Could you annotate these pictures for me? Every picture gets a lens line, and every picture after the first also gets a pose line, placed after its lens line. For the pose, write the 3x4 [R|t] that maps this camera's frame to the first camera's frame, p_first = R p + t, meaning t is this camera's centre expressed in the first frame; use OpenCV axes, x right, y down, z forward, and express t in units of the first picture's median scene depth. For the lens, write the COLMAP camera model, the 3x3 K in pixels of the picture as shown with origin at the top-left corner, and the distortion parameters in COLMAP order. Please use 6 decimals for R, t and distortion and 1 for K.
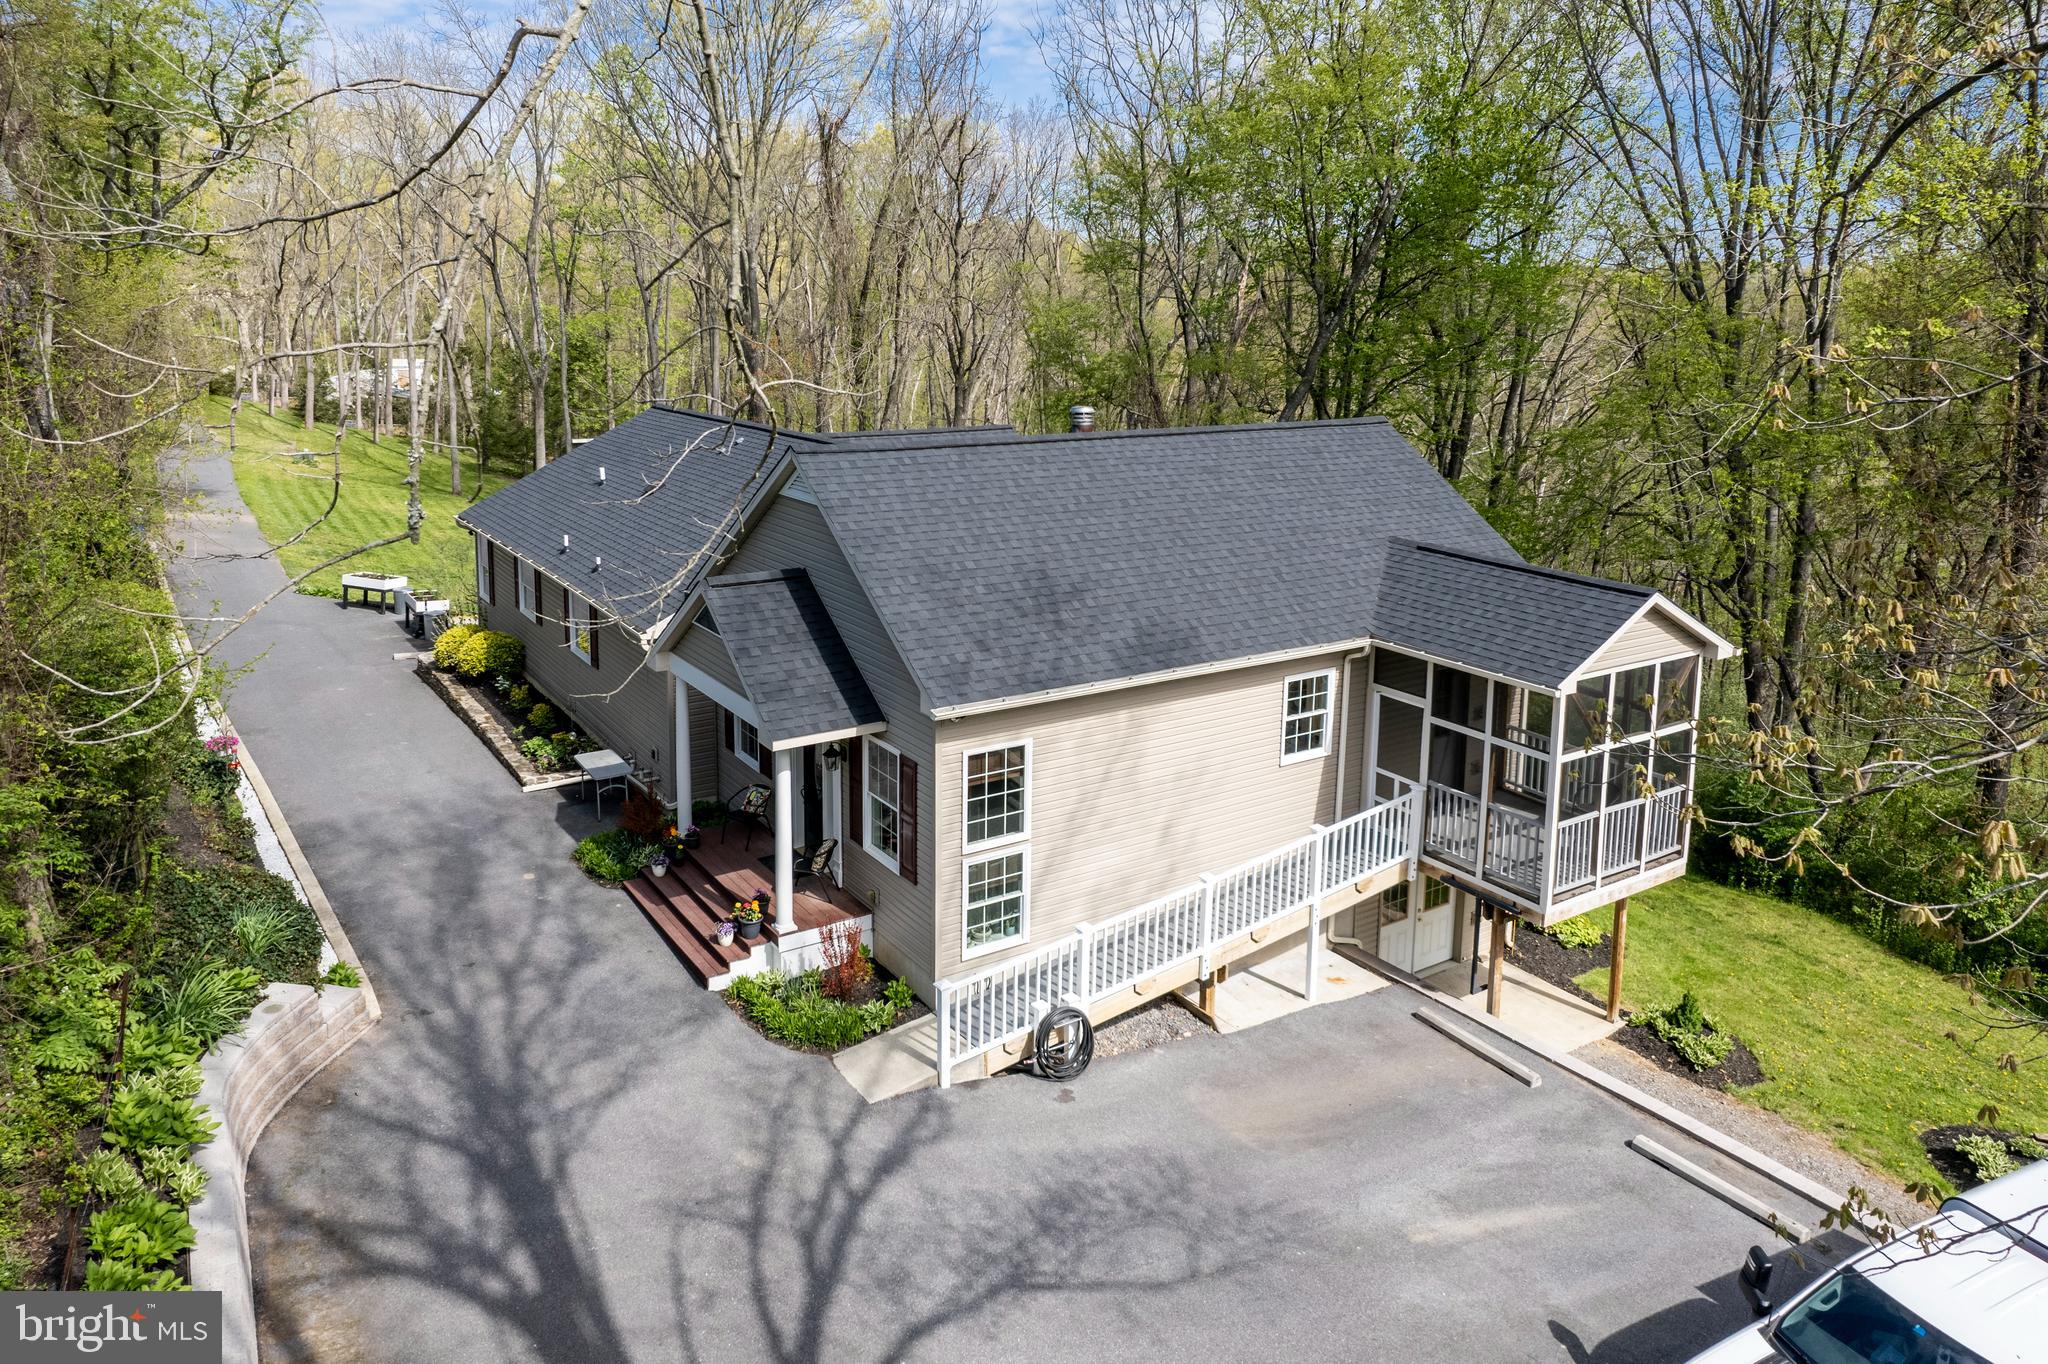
lens RADIAL K [[1391.6, 0, 1079.0], [0, 1391.6, 491.9], [0, 0, 1]] dist [-0.042860, 0.031172]
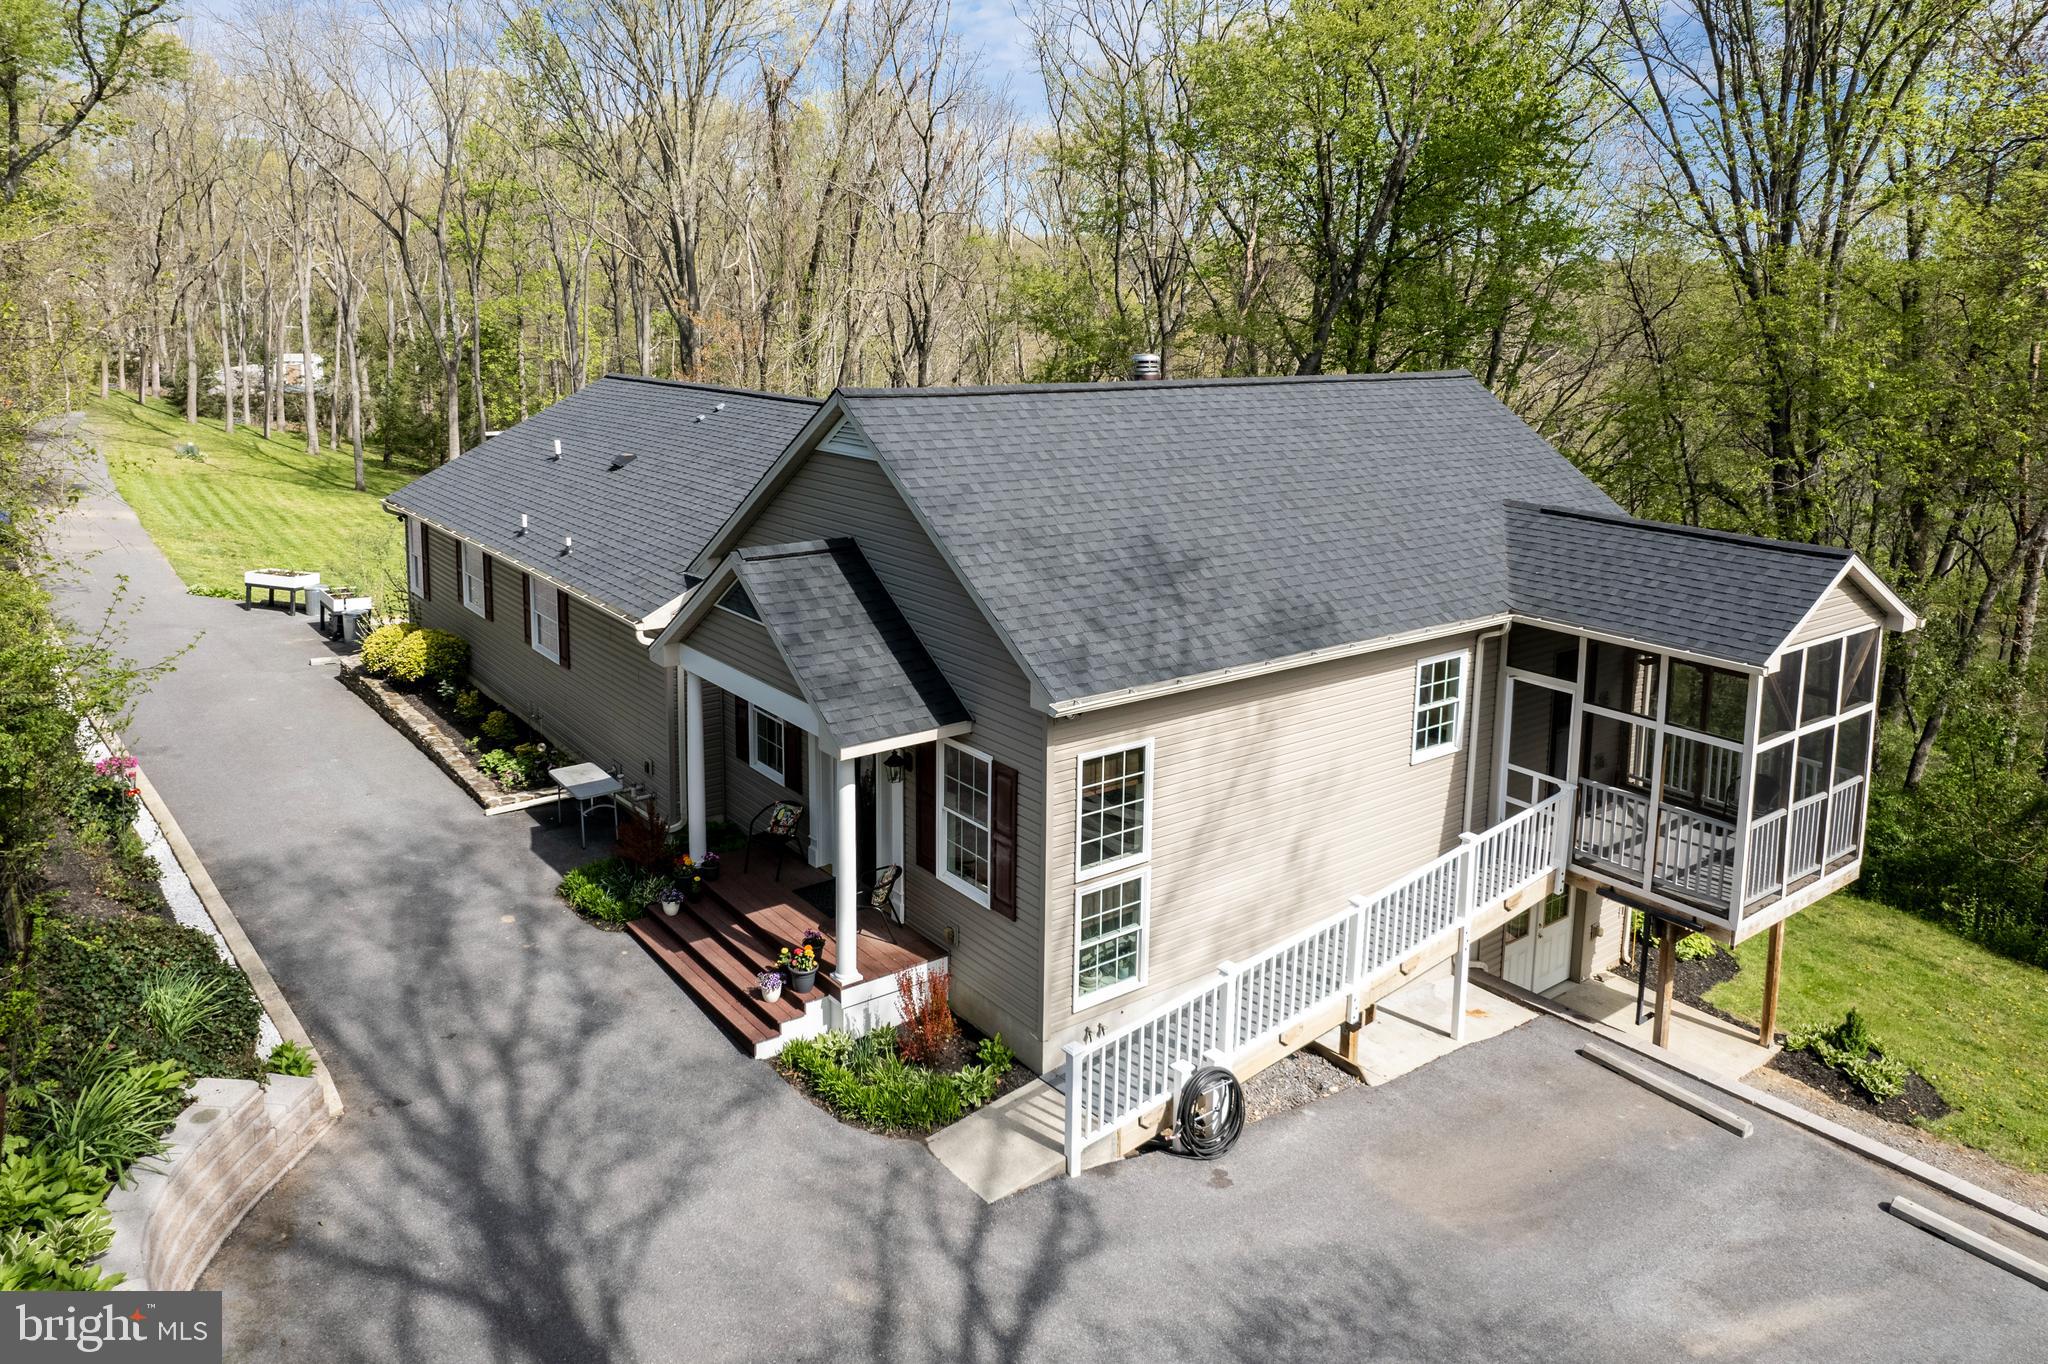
lens RADIAL K [[1405.0, 0, 1078.0], [0, 1405.0, 499.3], [0, 0, 1]] dist [-0.045080, 0.035186]
pose [[0.997981, -0.009872, 0.062738, -0.121510], [0.009557, 0.999940, 0.005312, 0.030261], [-0.062787, -0.004702, 0.998016, 0.168779]]
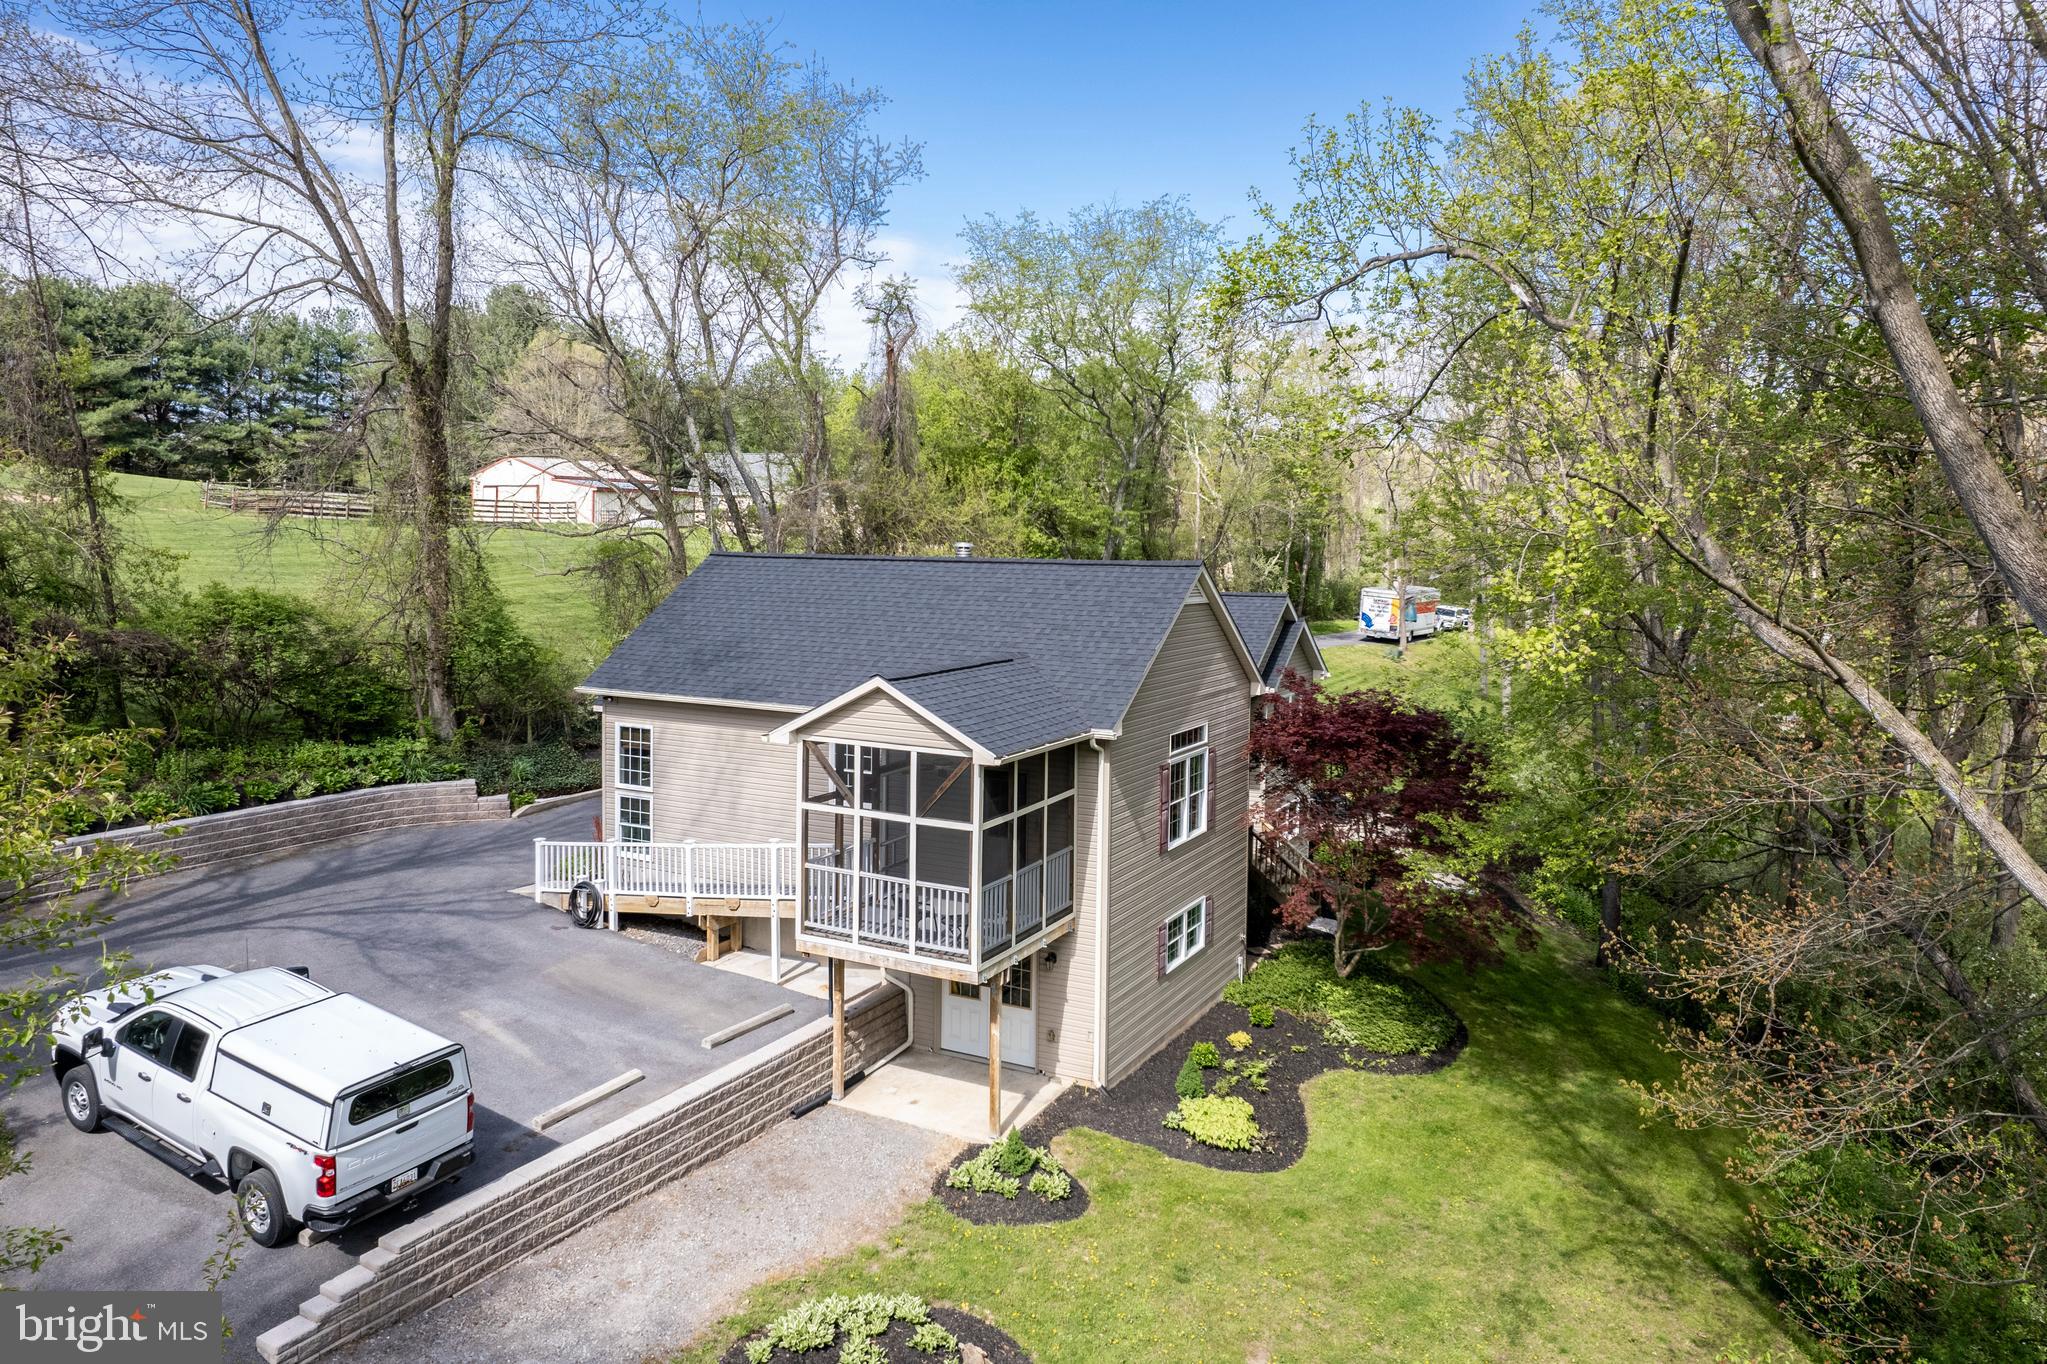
lens RADIAL K [[1424.8, 0, 1029.6], [0, 1424.8, 614.9], [0, 0, 1]] dist [-0.039440, -0.000491]
pose [[0.455794, 0.033168, -0.889467, 1.499077], [-0.122060, 0.992194, -0.025549, 0.038983], [0.881676, 0.120213, 0.456285, 0.592119]]
